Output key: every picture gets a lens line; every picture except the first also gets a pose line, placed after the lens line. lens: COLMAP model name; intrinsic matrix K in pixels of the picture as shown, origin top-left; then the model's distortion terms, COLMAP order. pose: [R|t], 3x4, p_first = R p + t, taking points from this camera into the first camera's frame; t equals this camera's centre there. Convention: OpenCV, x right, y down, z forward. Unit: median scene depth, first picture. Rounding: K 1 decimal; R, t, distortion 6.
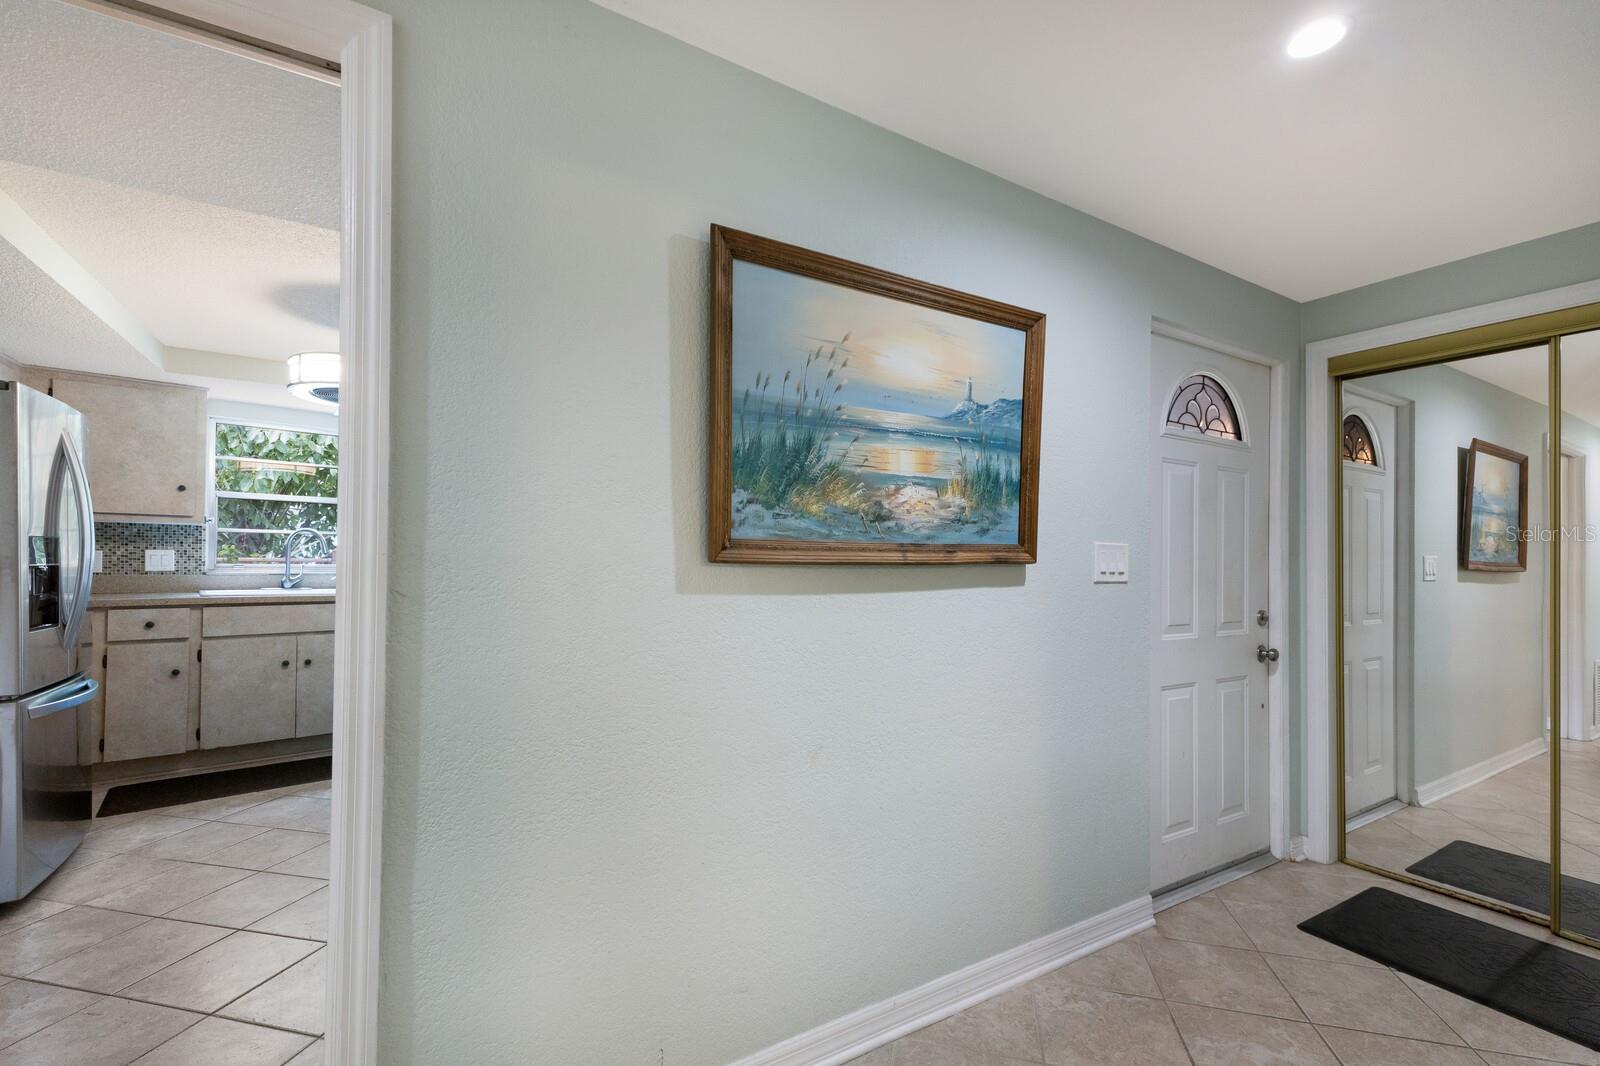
lens RADIAL K [[696.3, 0, 800.0], [0, 696.3, 533.0], [0, 0, 1]] dist [0.025987, -0.008429]
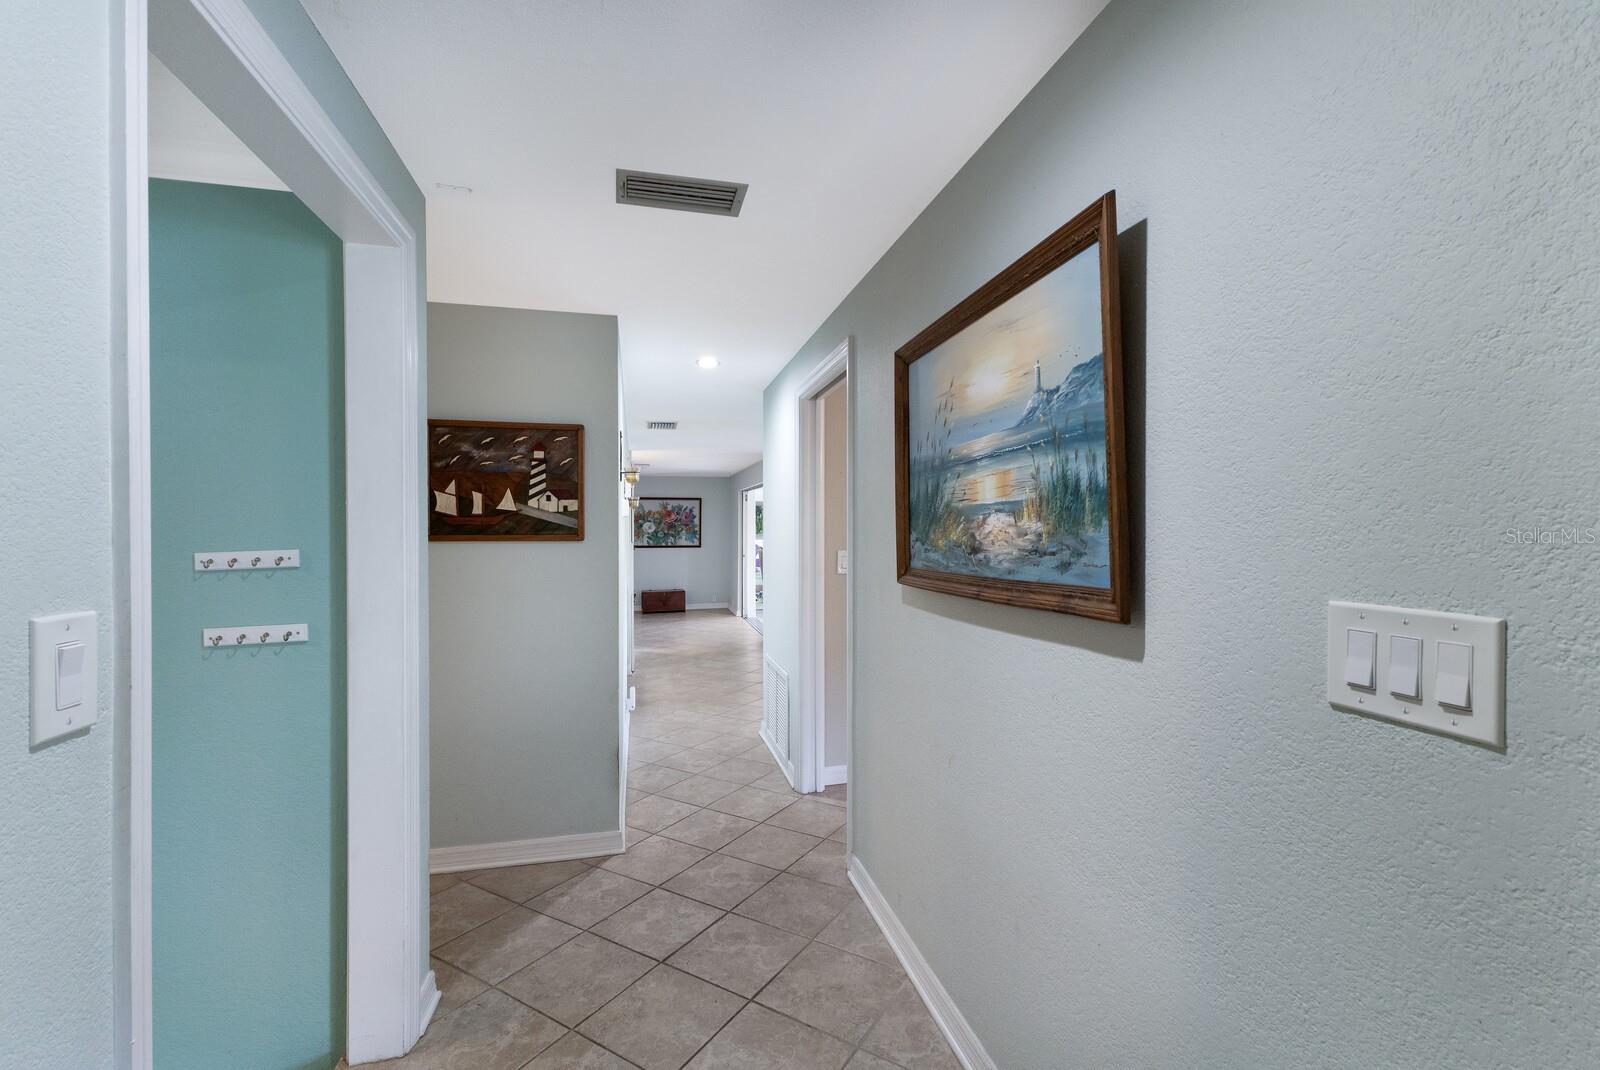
lens RADIAL K [[696.3, 0, 800.0], [0, 696.3, 535.0], [0, 0, 1]] dist [0.025987, -0.008429]
pose [[-0.317259, -0.013581, -0.948242, 1.052417], [0.023609, 0.999474, -0.022214, -0.025137], [0.948045, -0.029435, -0.316772, 1.008111]]
